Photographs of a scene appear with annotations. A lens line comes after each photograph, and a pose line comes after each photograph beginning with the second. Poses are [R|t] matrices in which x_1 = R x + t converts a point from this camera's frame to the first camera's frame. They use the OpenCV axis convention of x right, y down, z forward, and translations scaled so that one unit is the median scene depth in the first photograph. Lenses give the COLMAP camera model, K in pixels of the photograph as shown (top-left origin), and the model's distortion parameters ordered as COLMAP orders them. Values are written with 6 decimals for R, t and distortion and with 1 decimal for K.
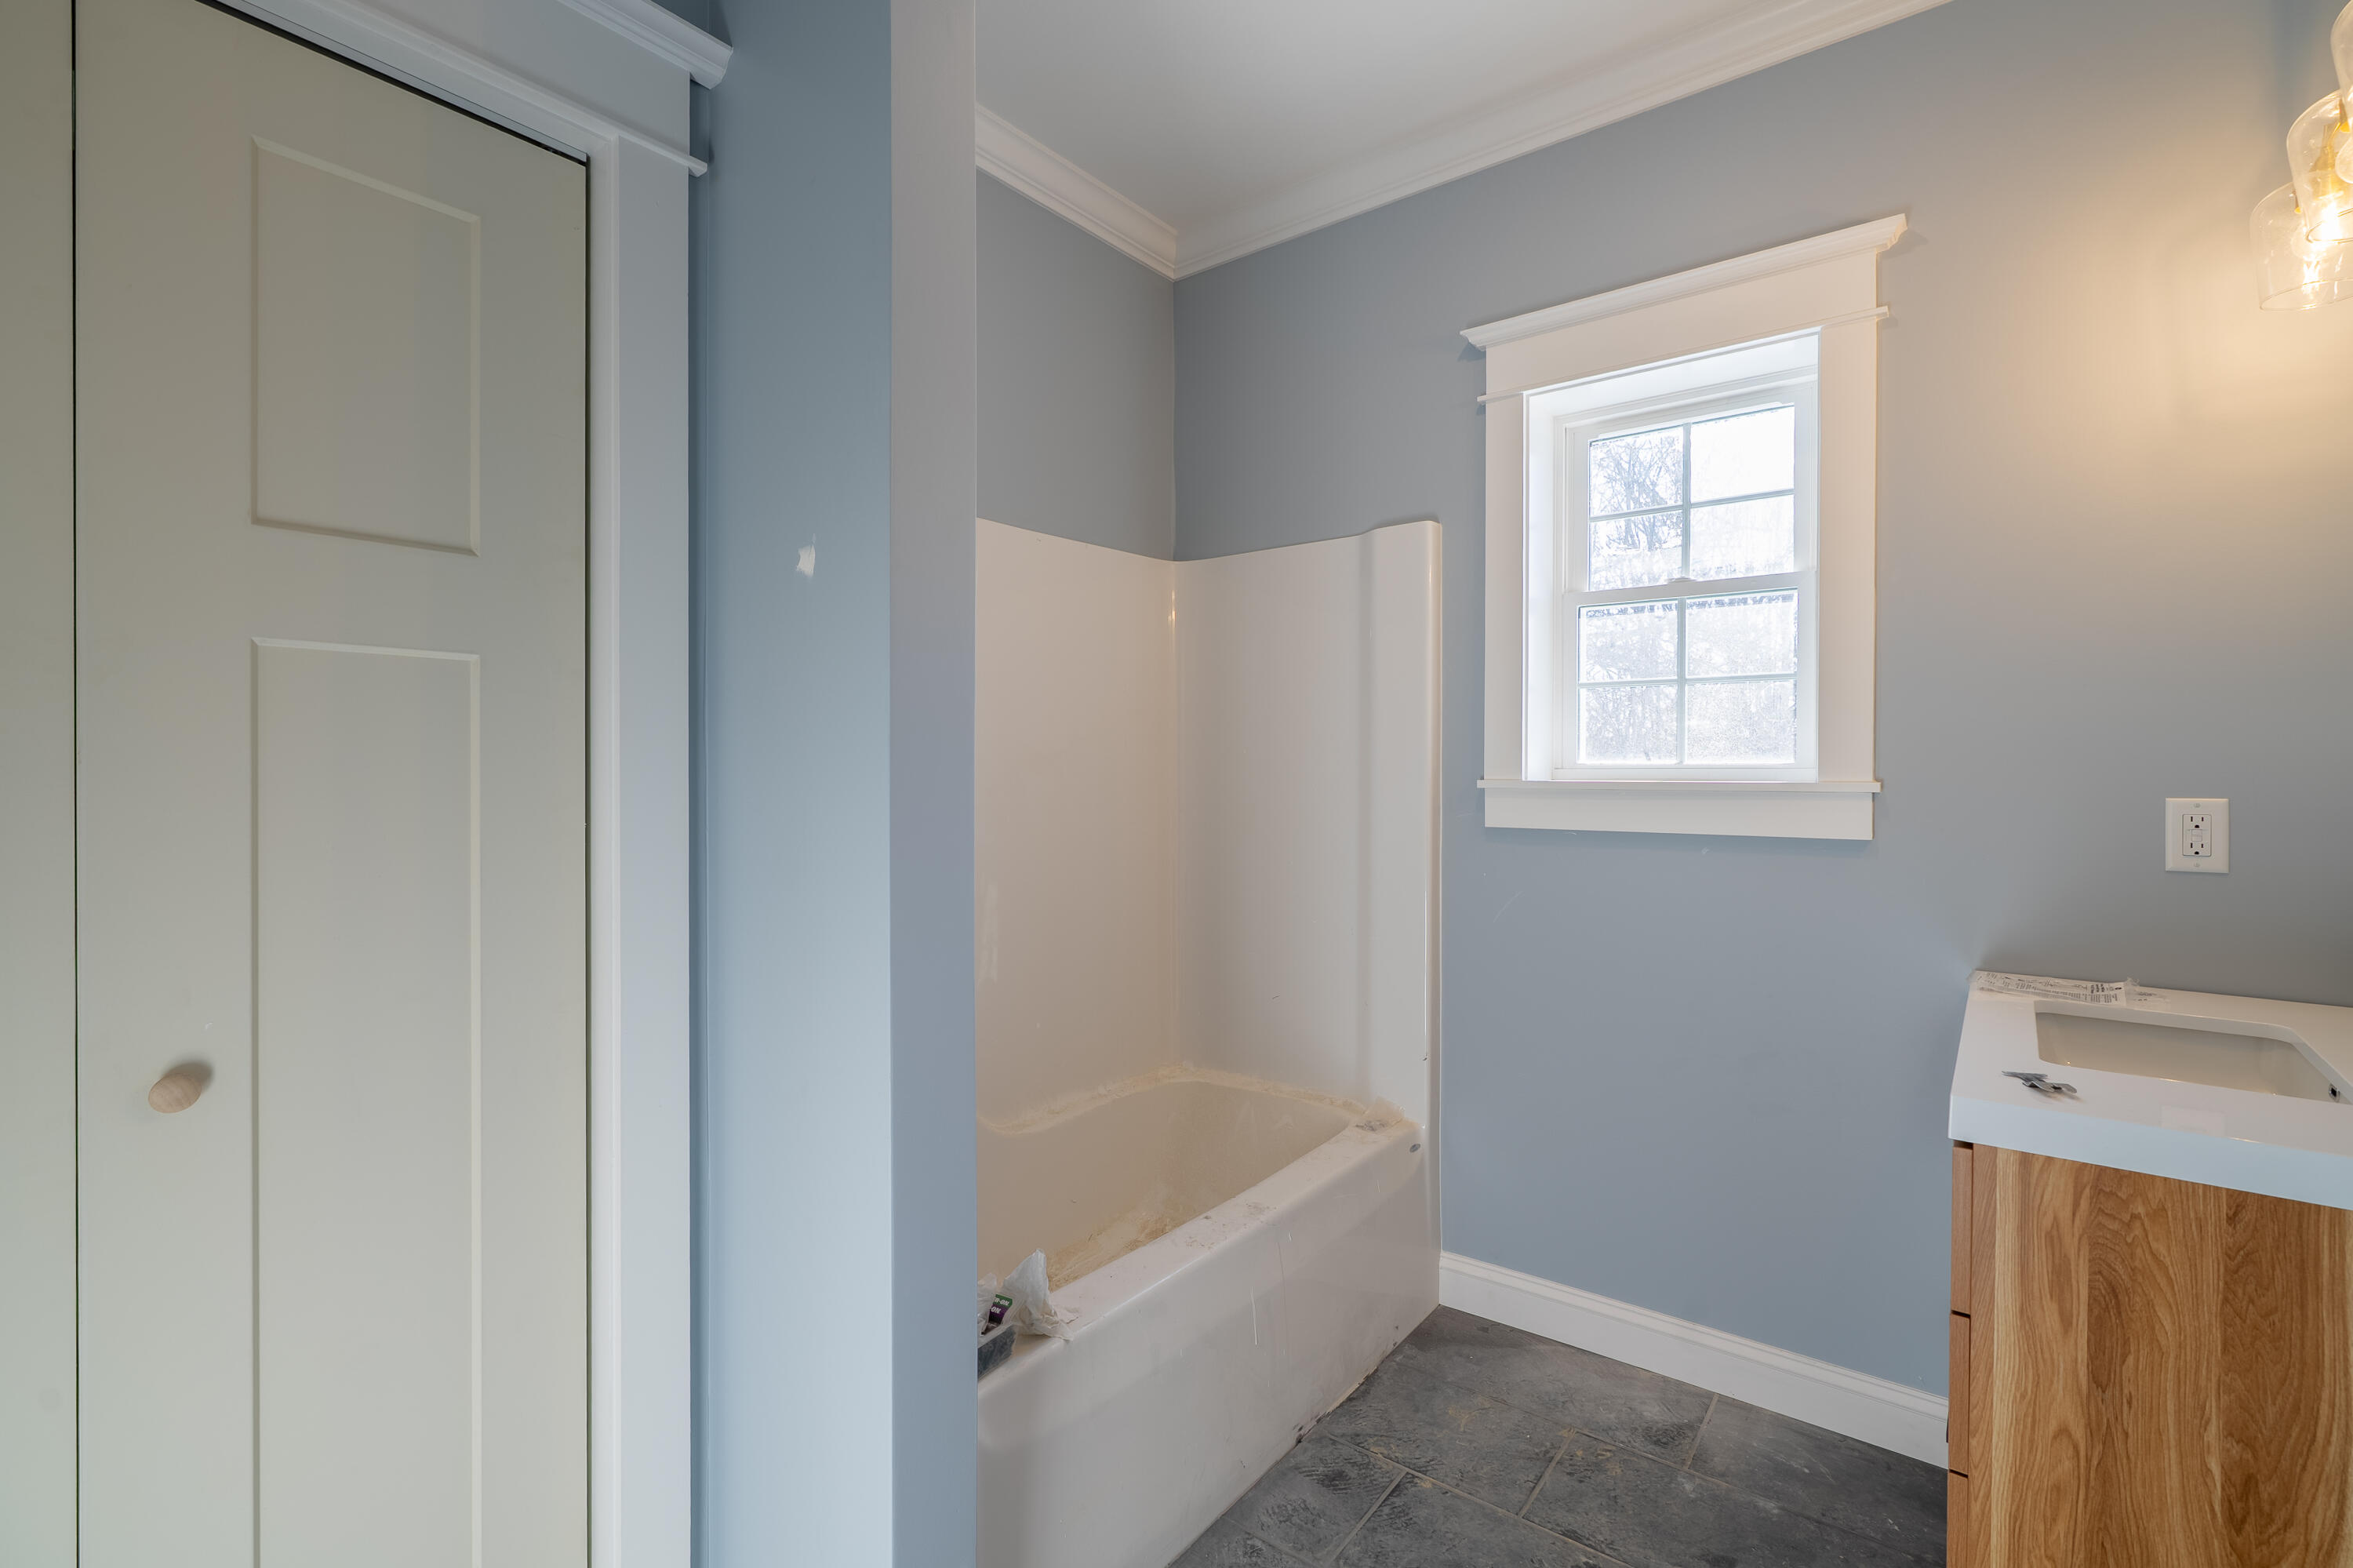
lens RADIAL K [[1038.1, 0, 1176.5], [0, 1038.1, 784.0], [0, 0, 1]] dist [-0.005454, 0.000587]
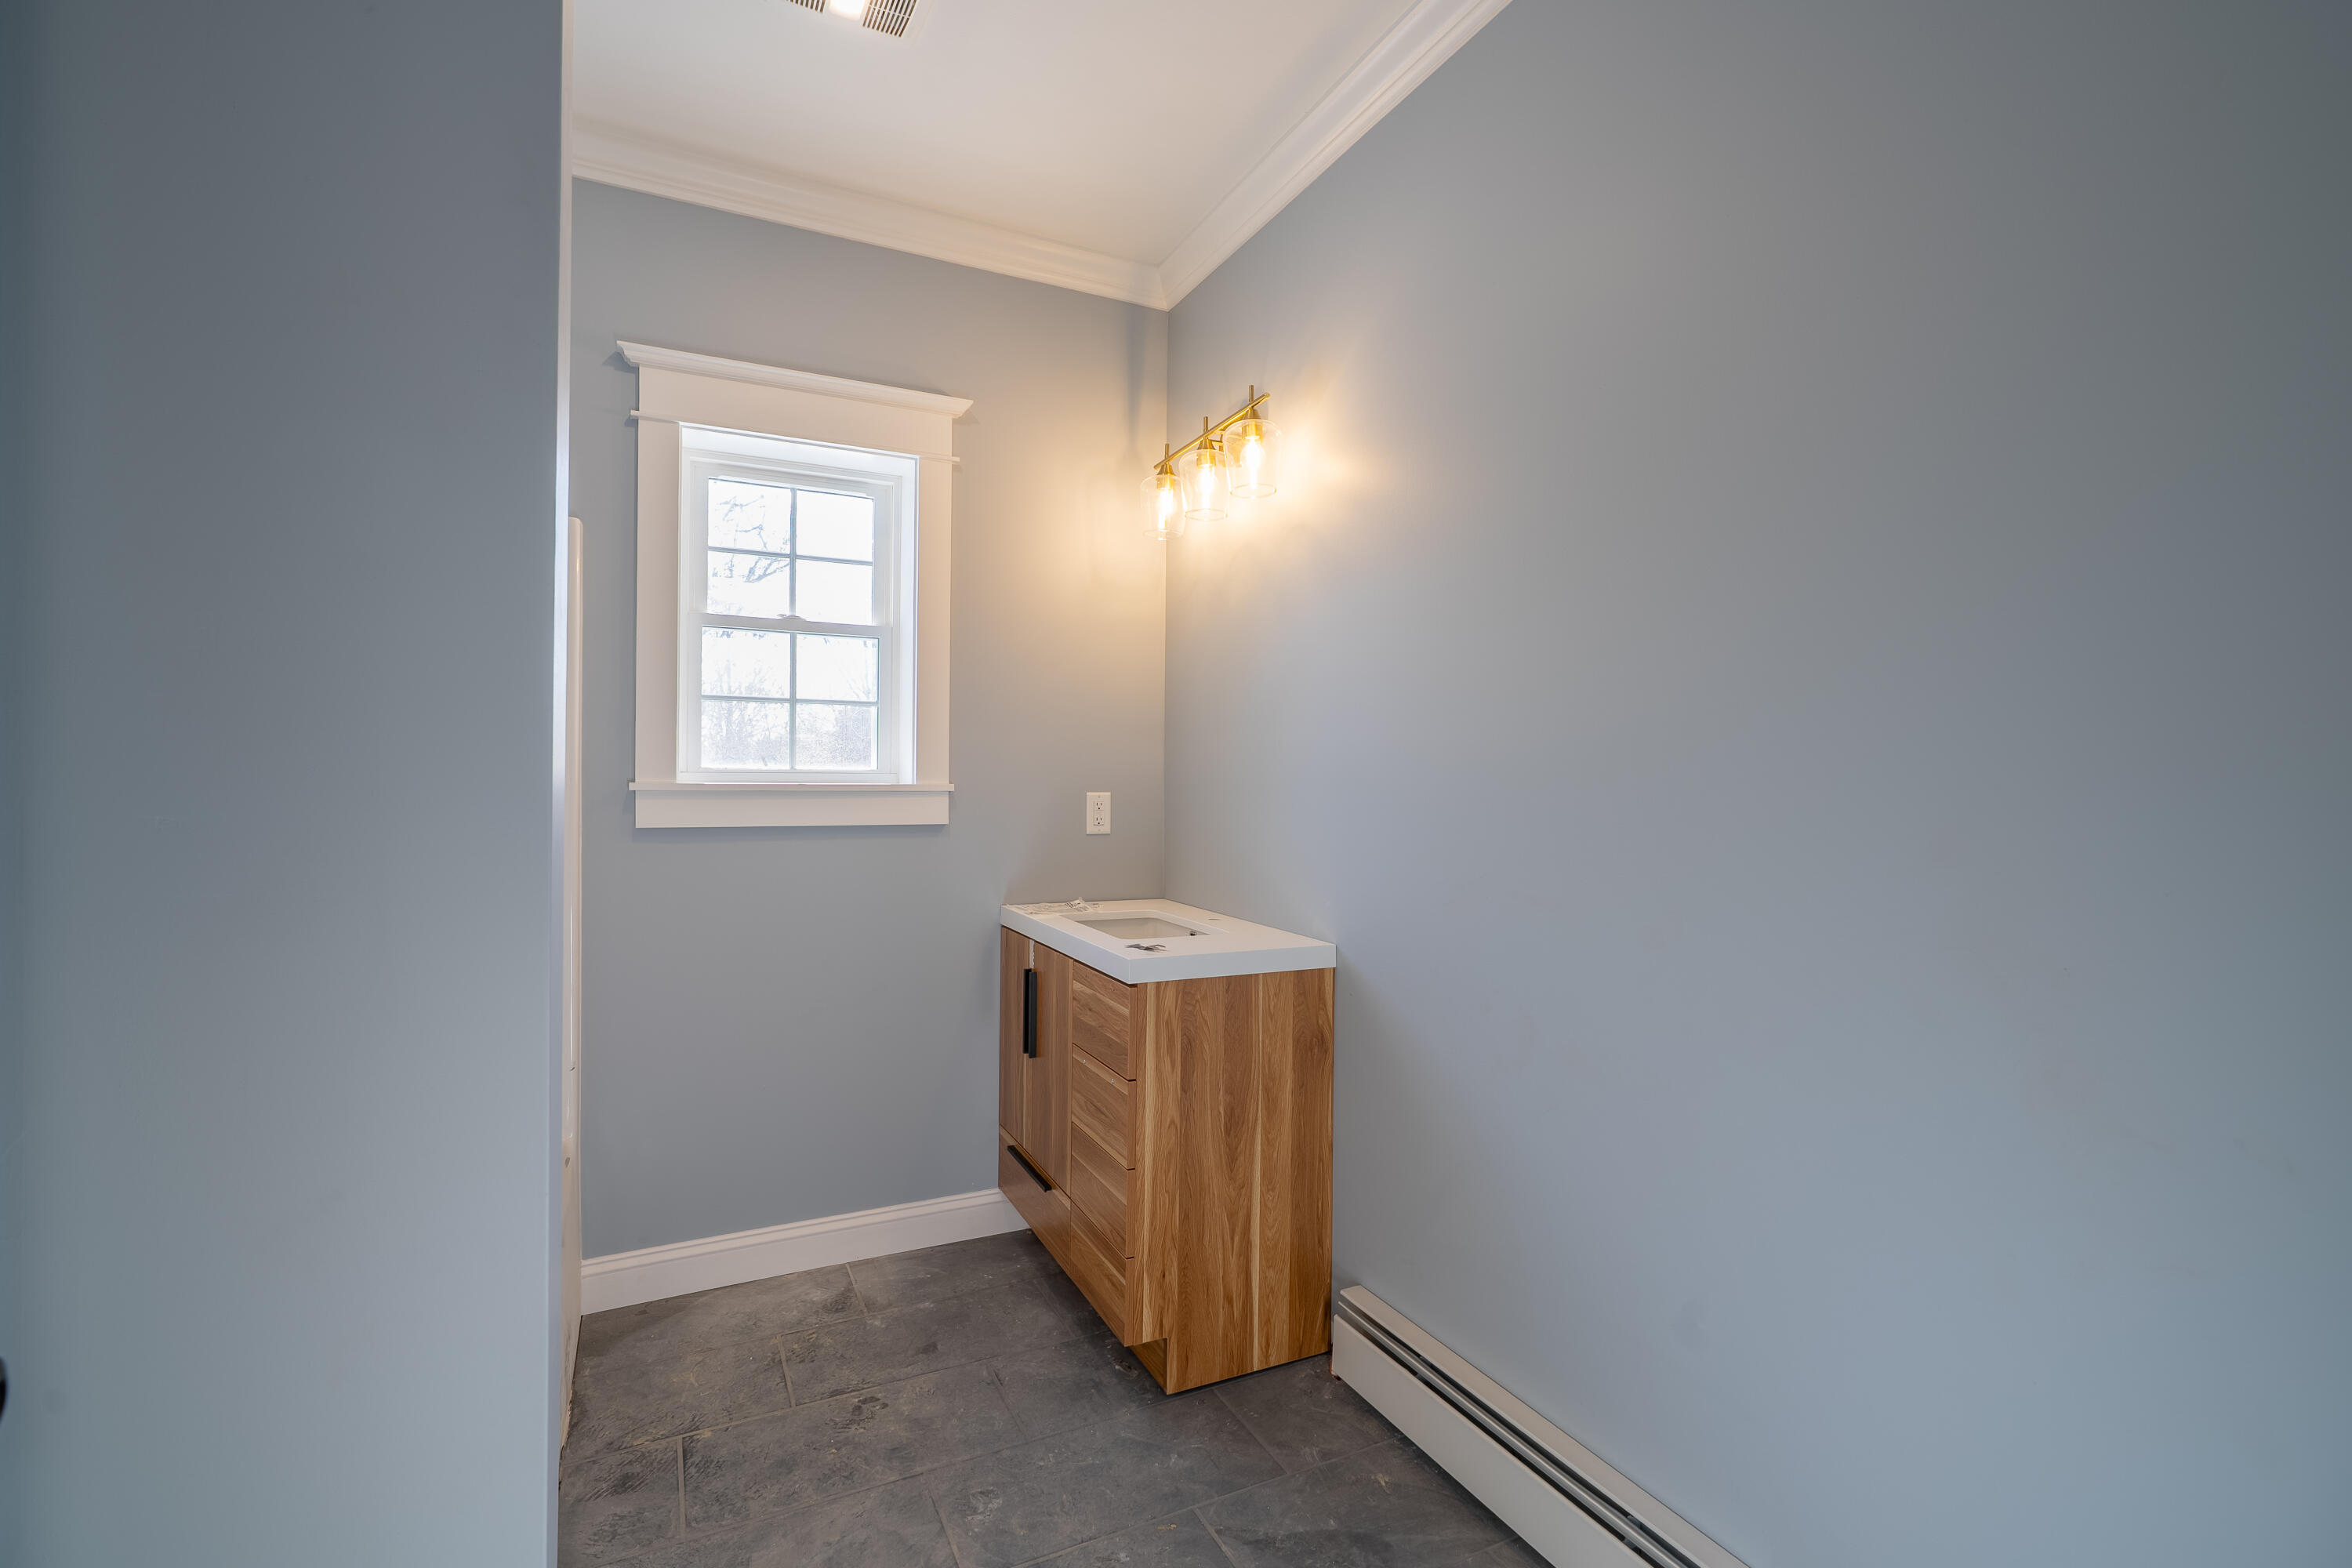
lens RADIAL K [[1037.6, 0, 1176.0], [0, 1037.6, 784.0], [0, 0, 1]] dist [-0.005454, 0.000587]
pose [[0.441439, -0.005044, 0.897277, -0.482925], [0.002665, 0.999987, 0.004310, -0.006749], [-0.897288, 0.000488, 0.441446, 0.077451]]
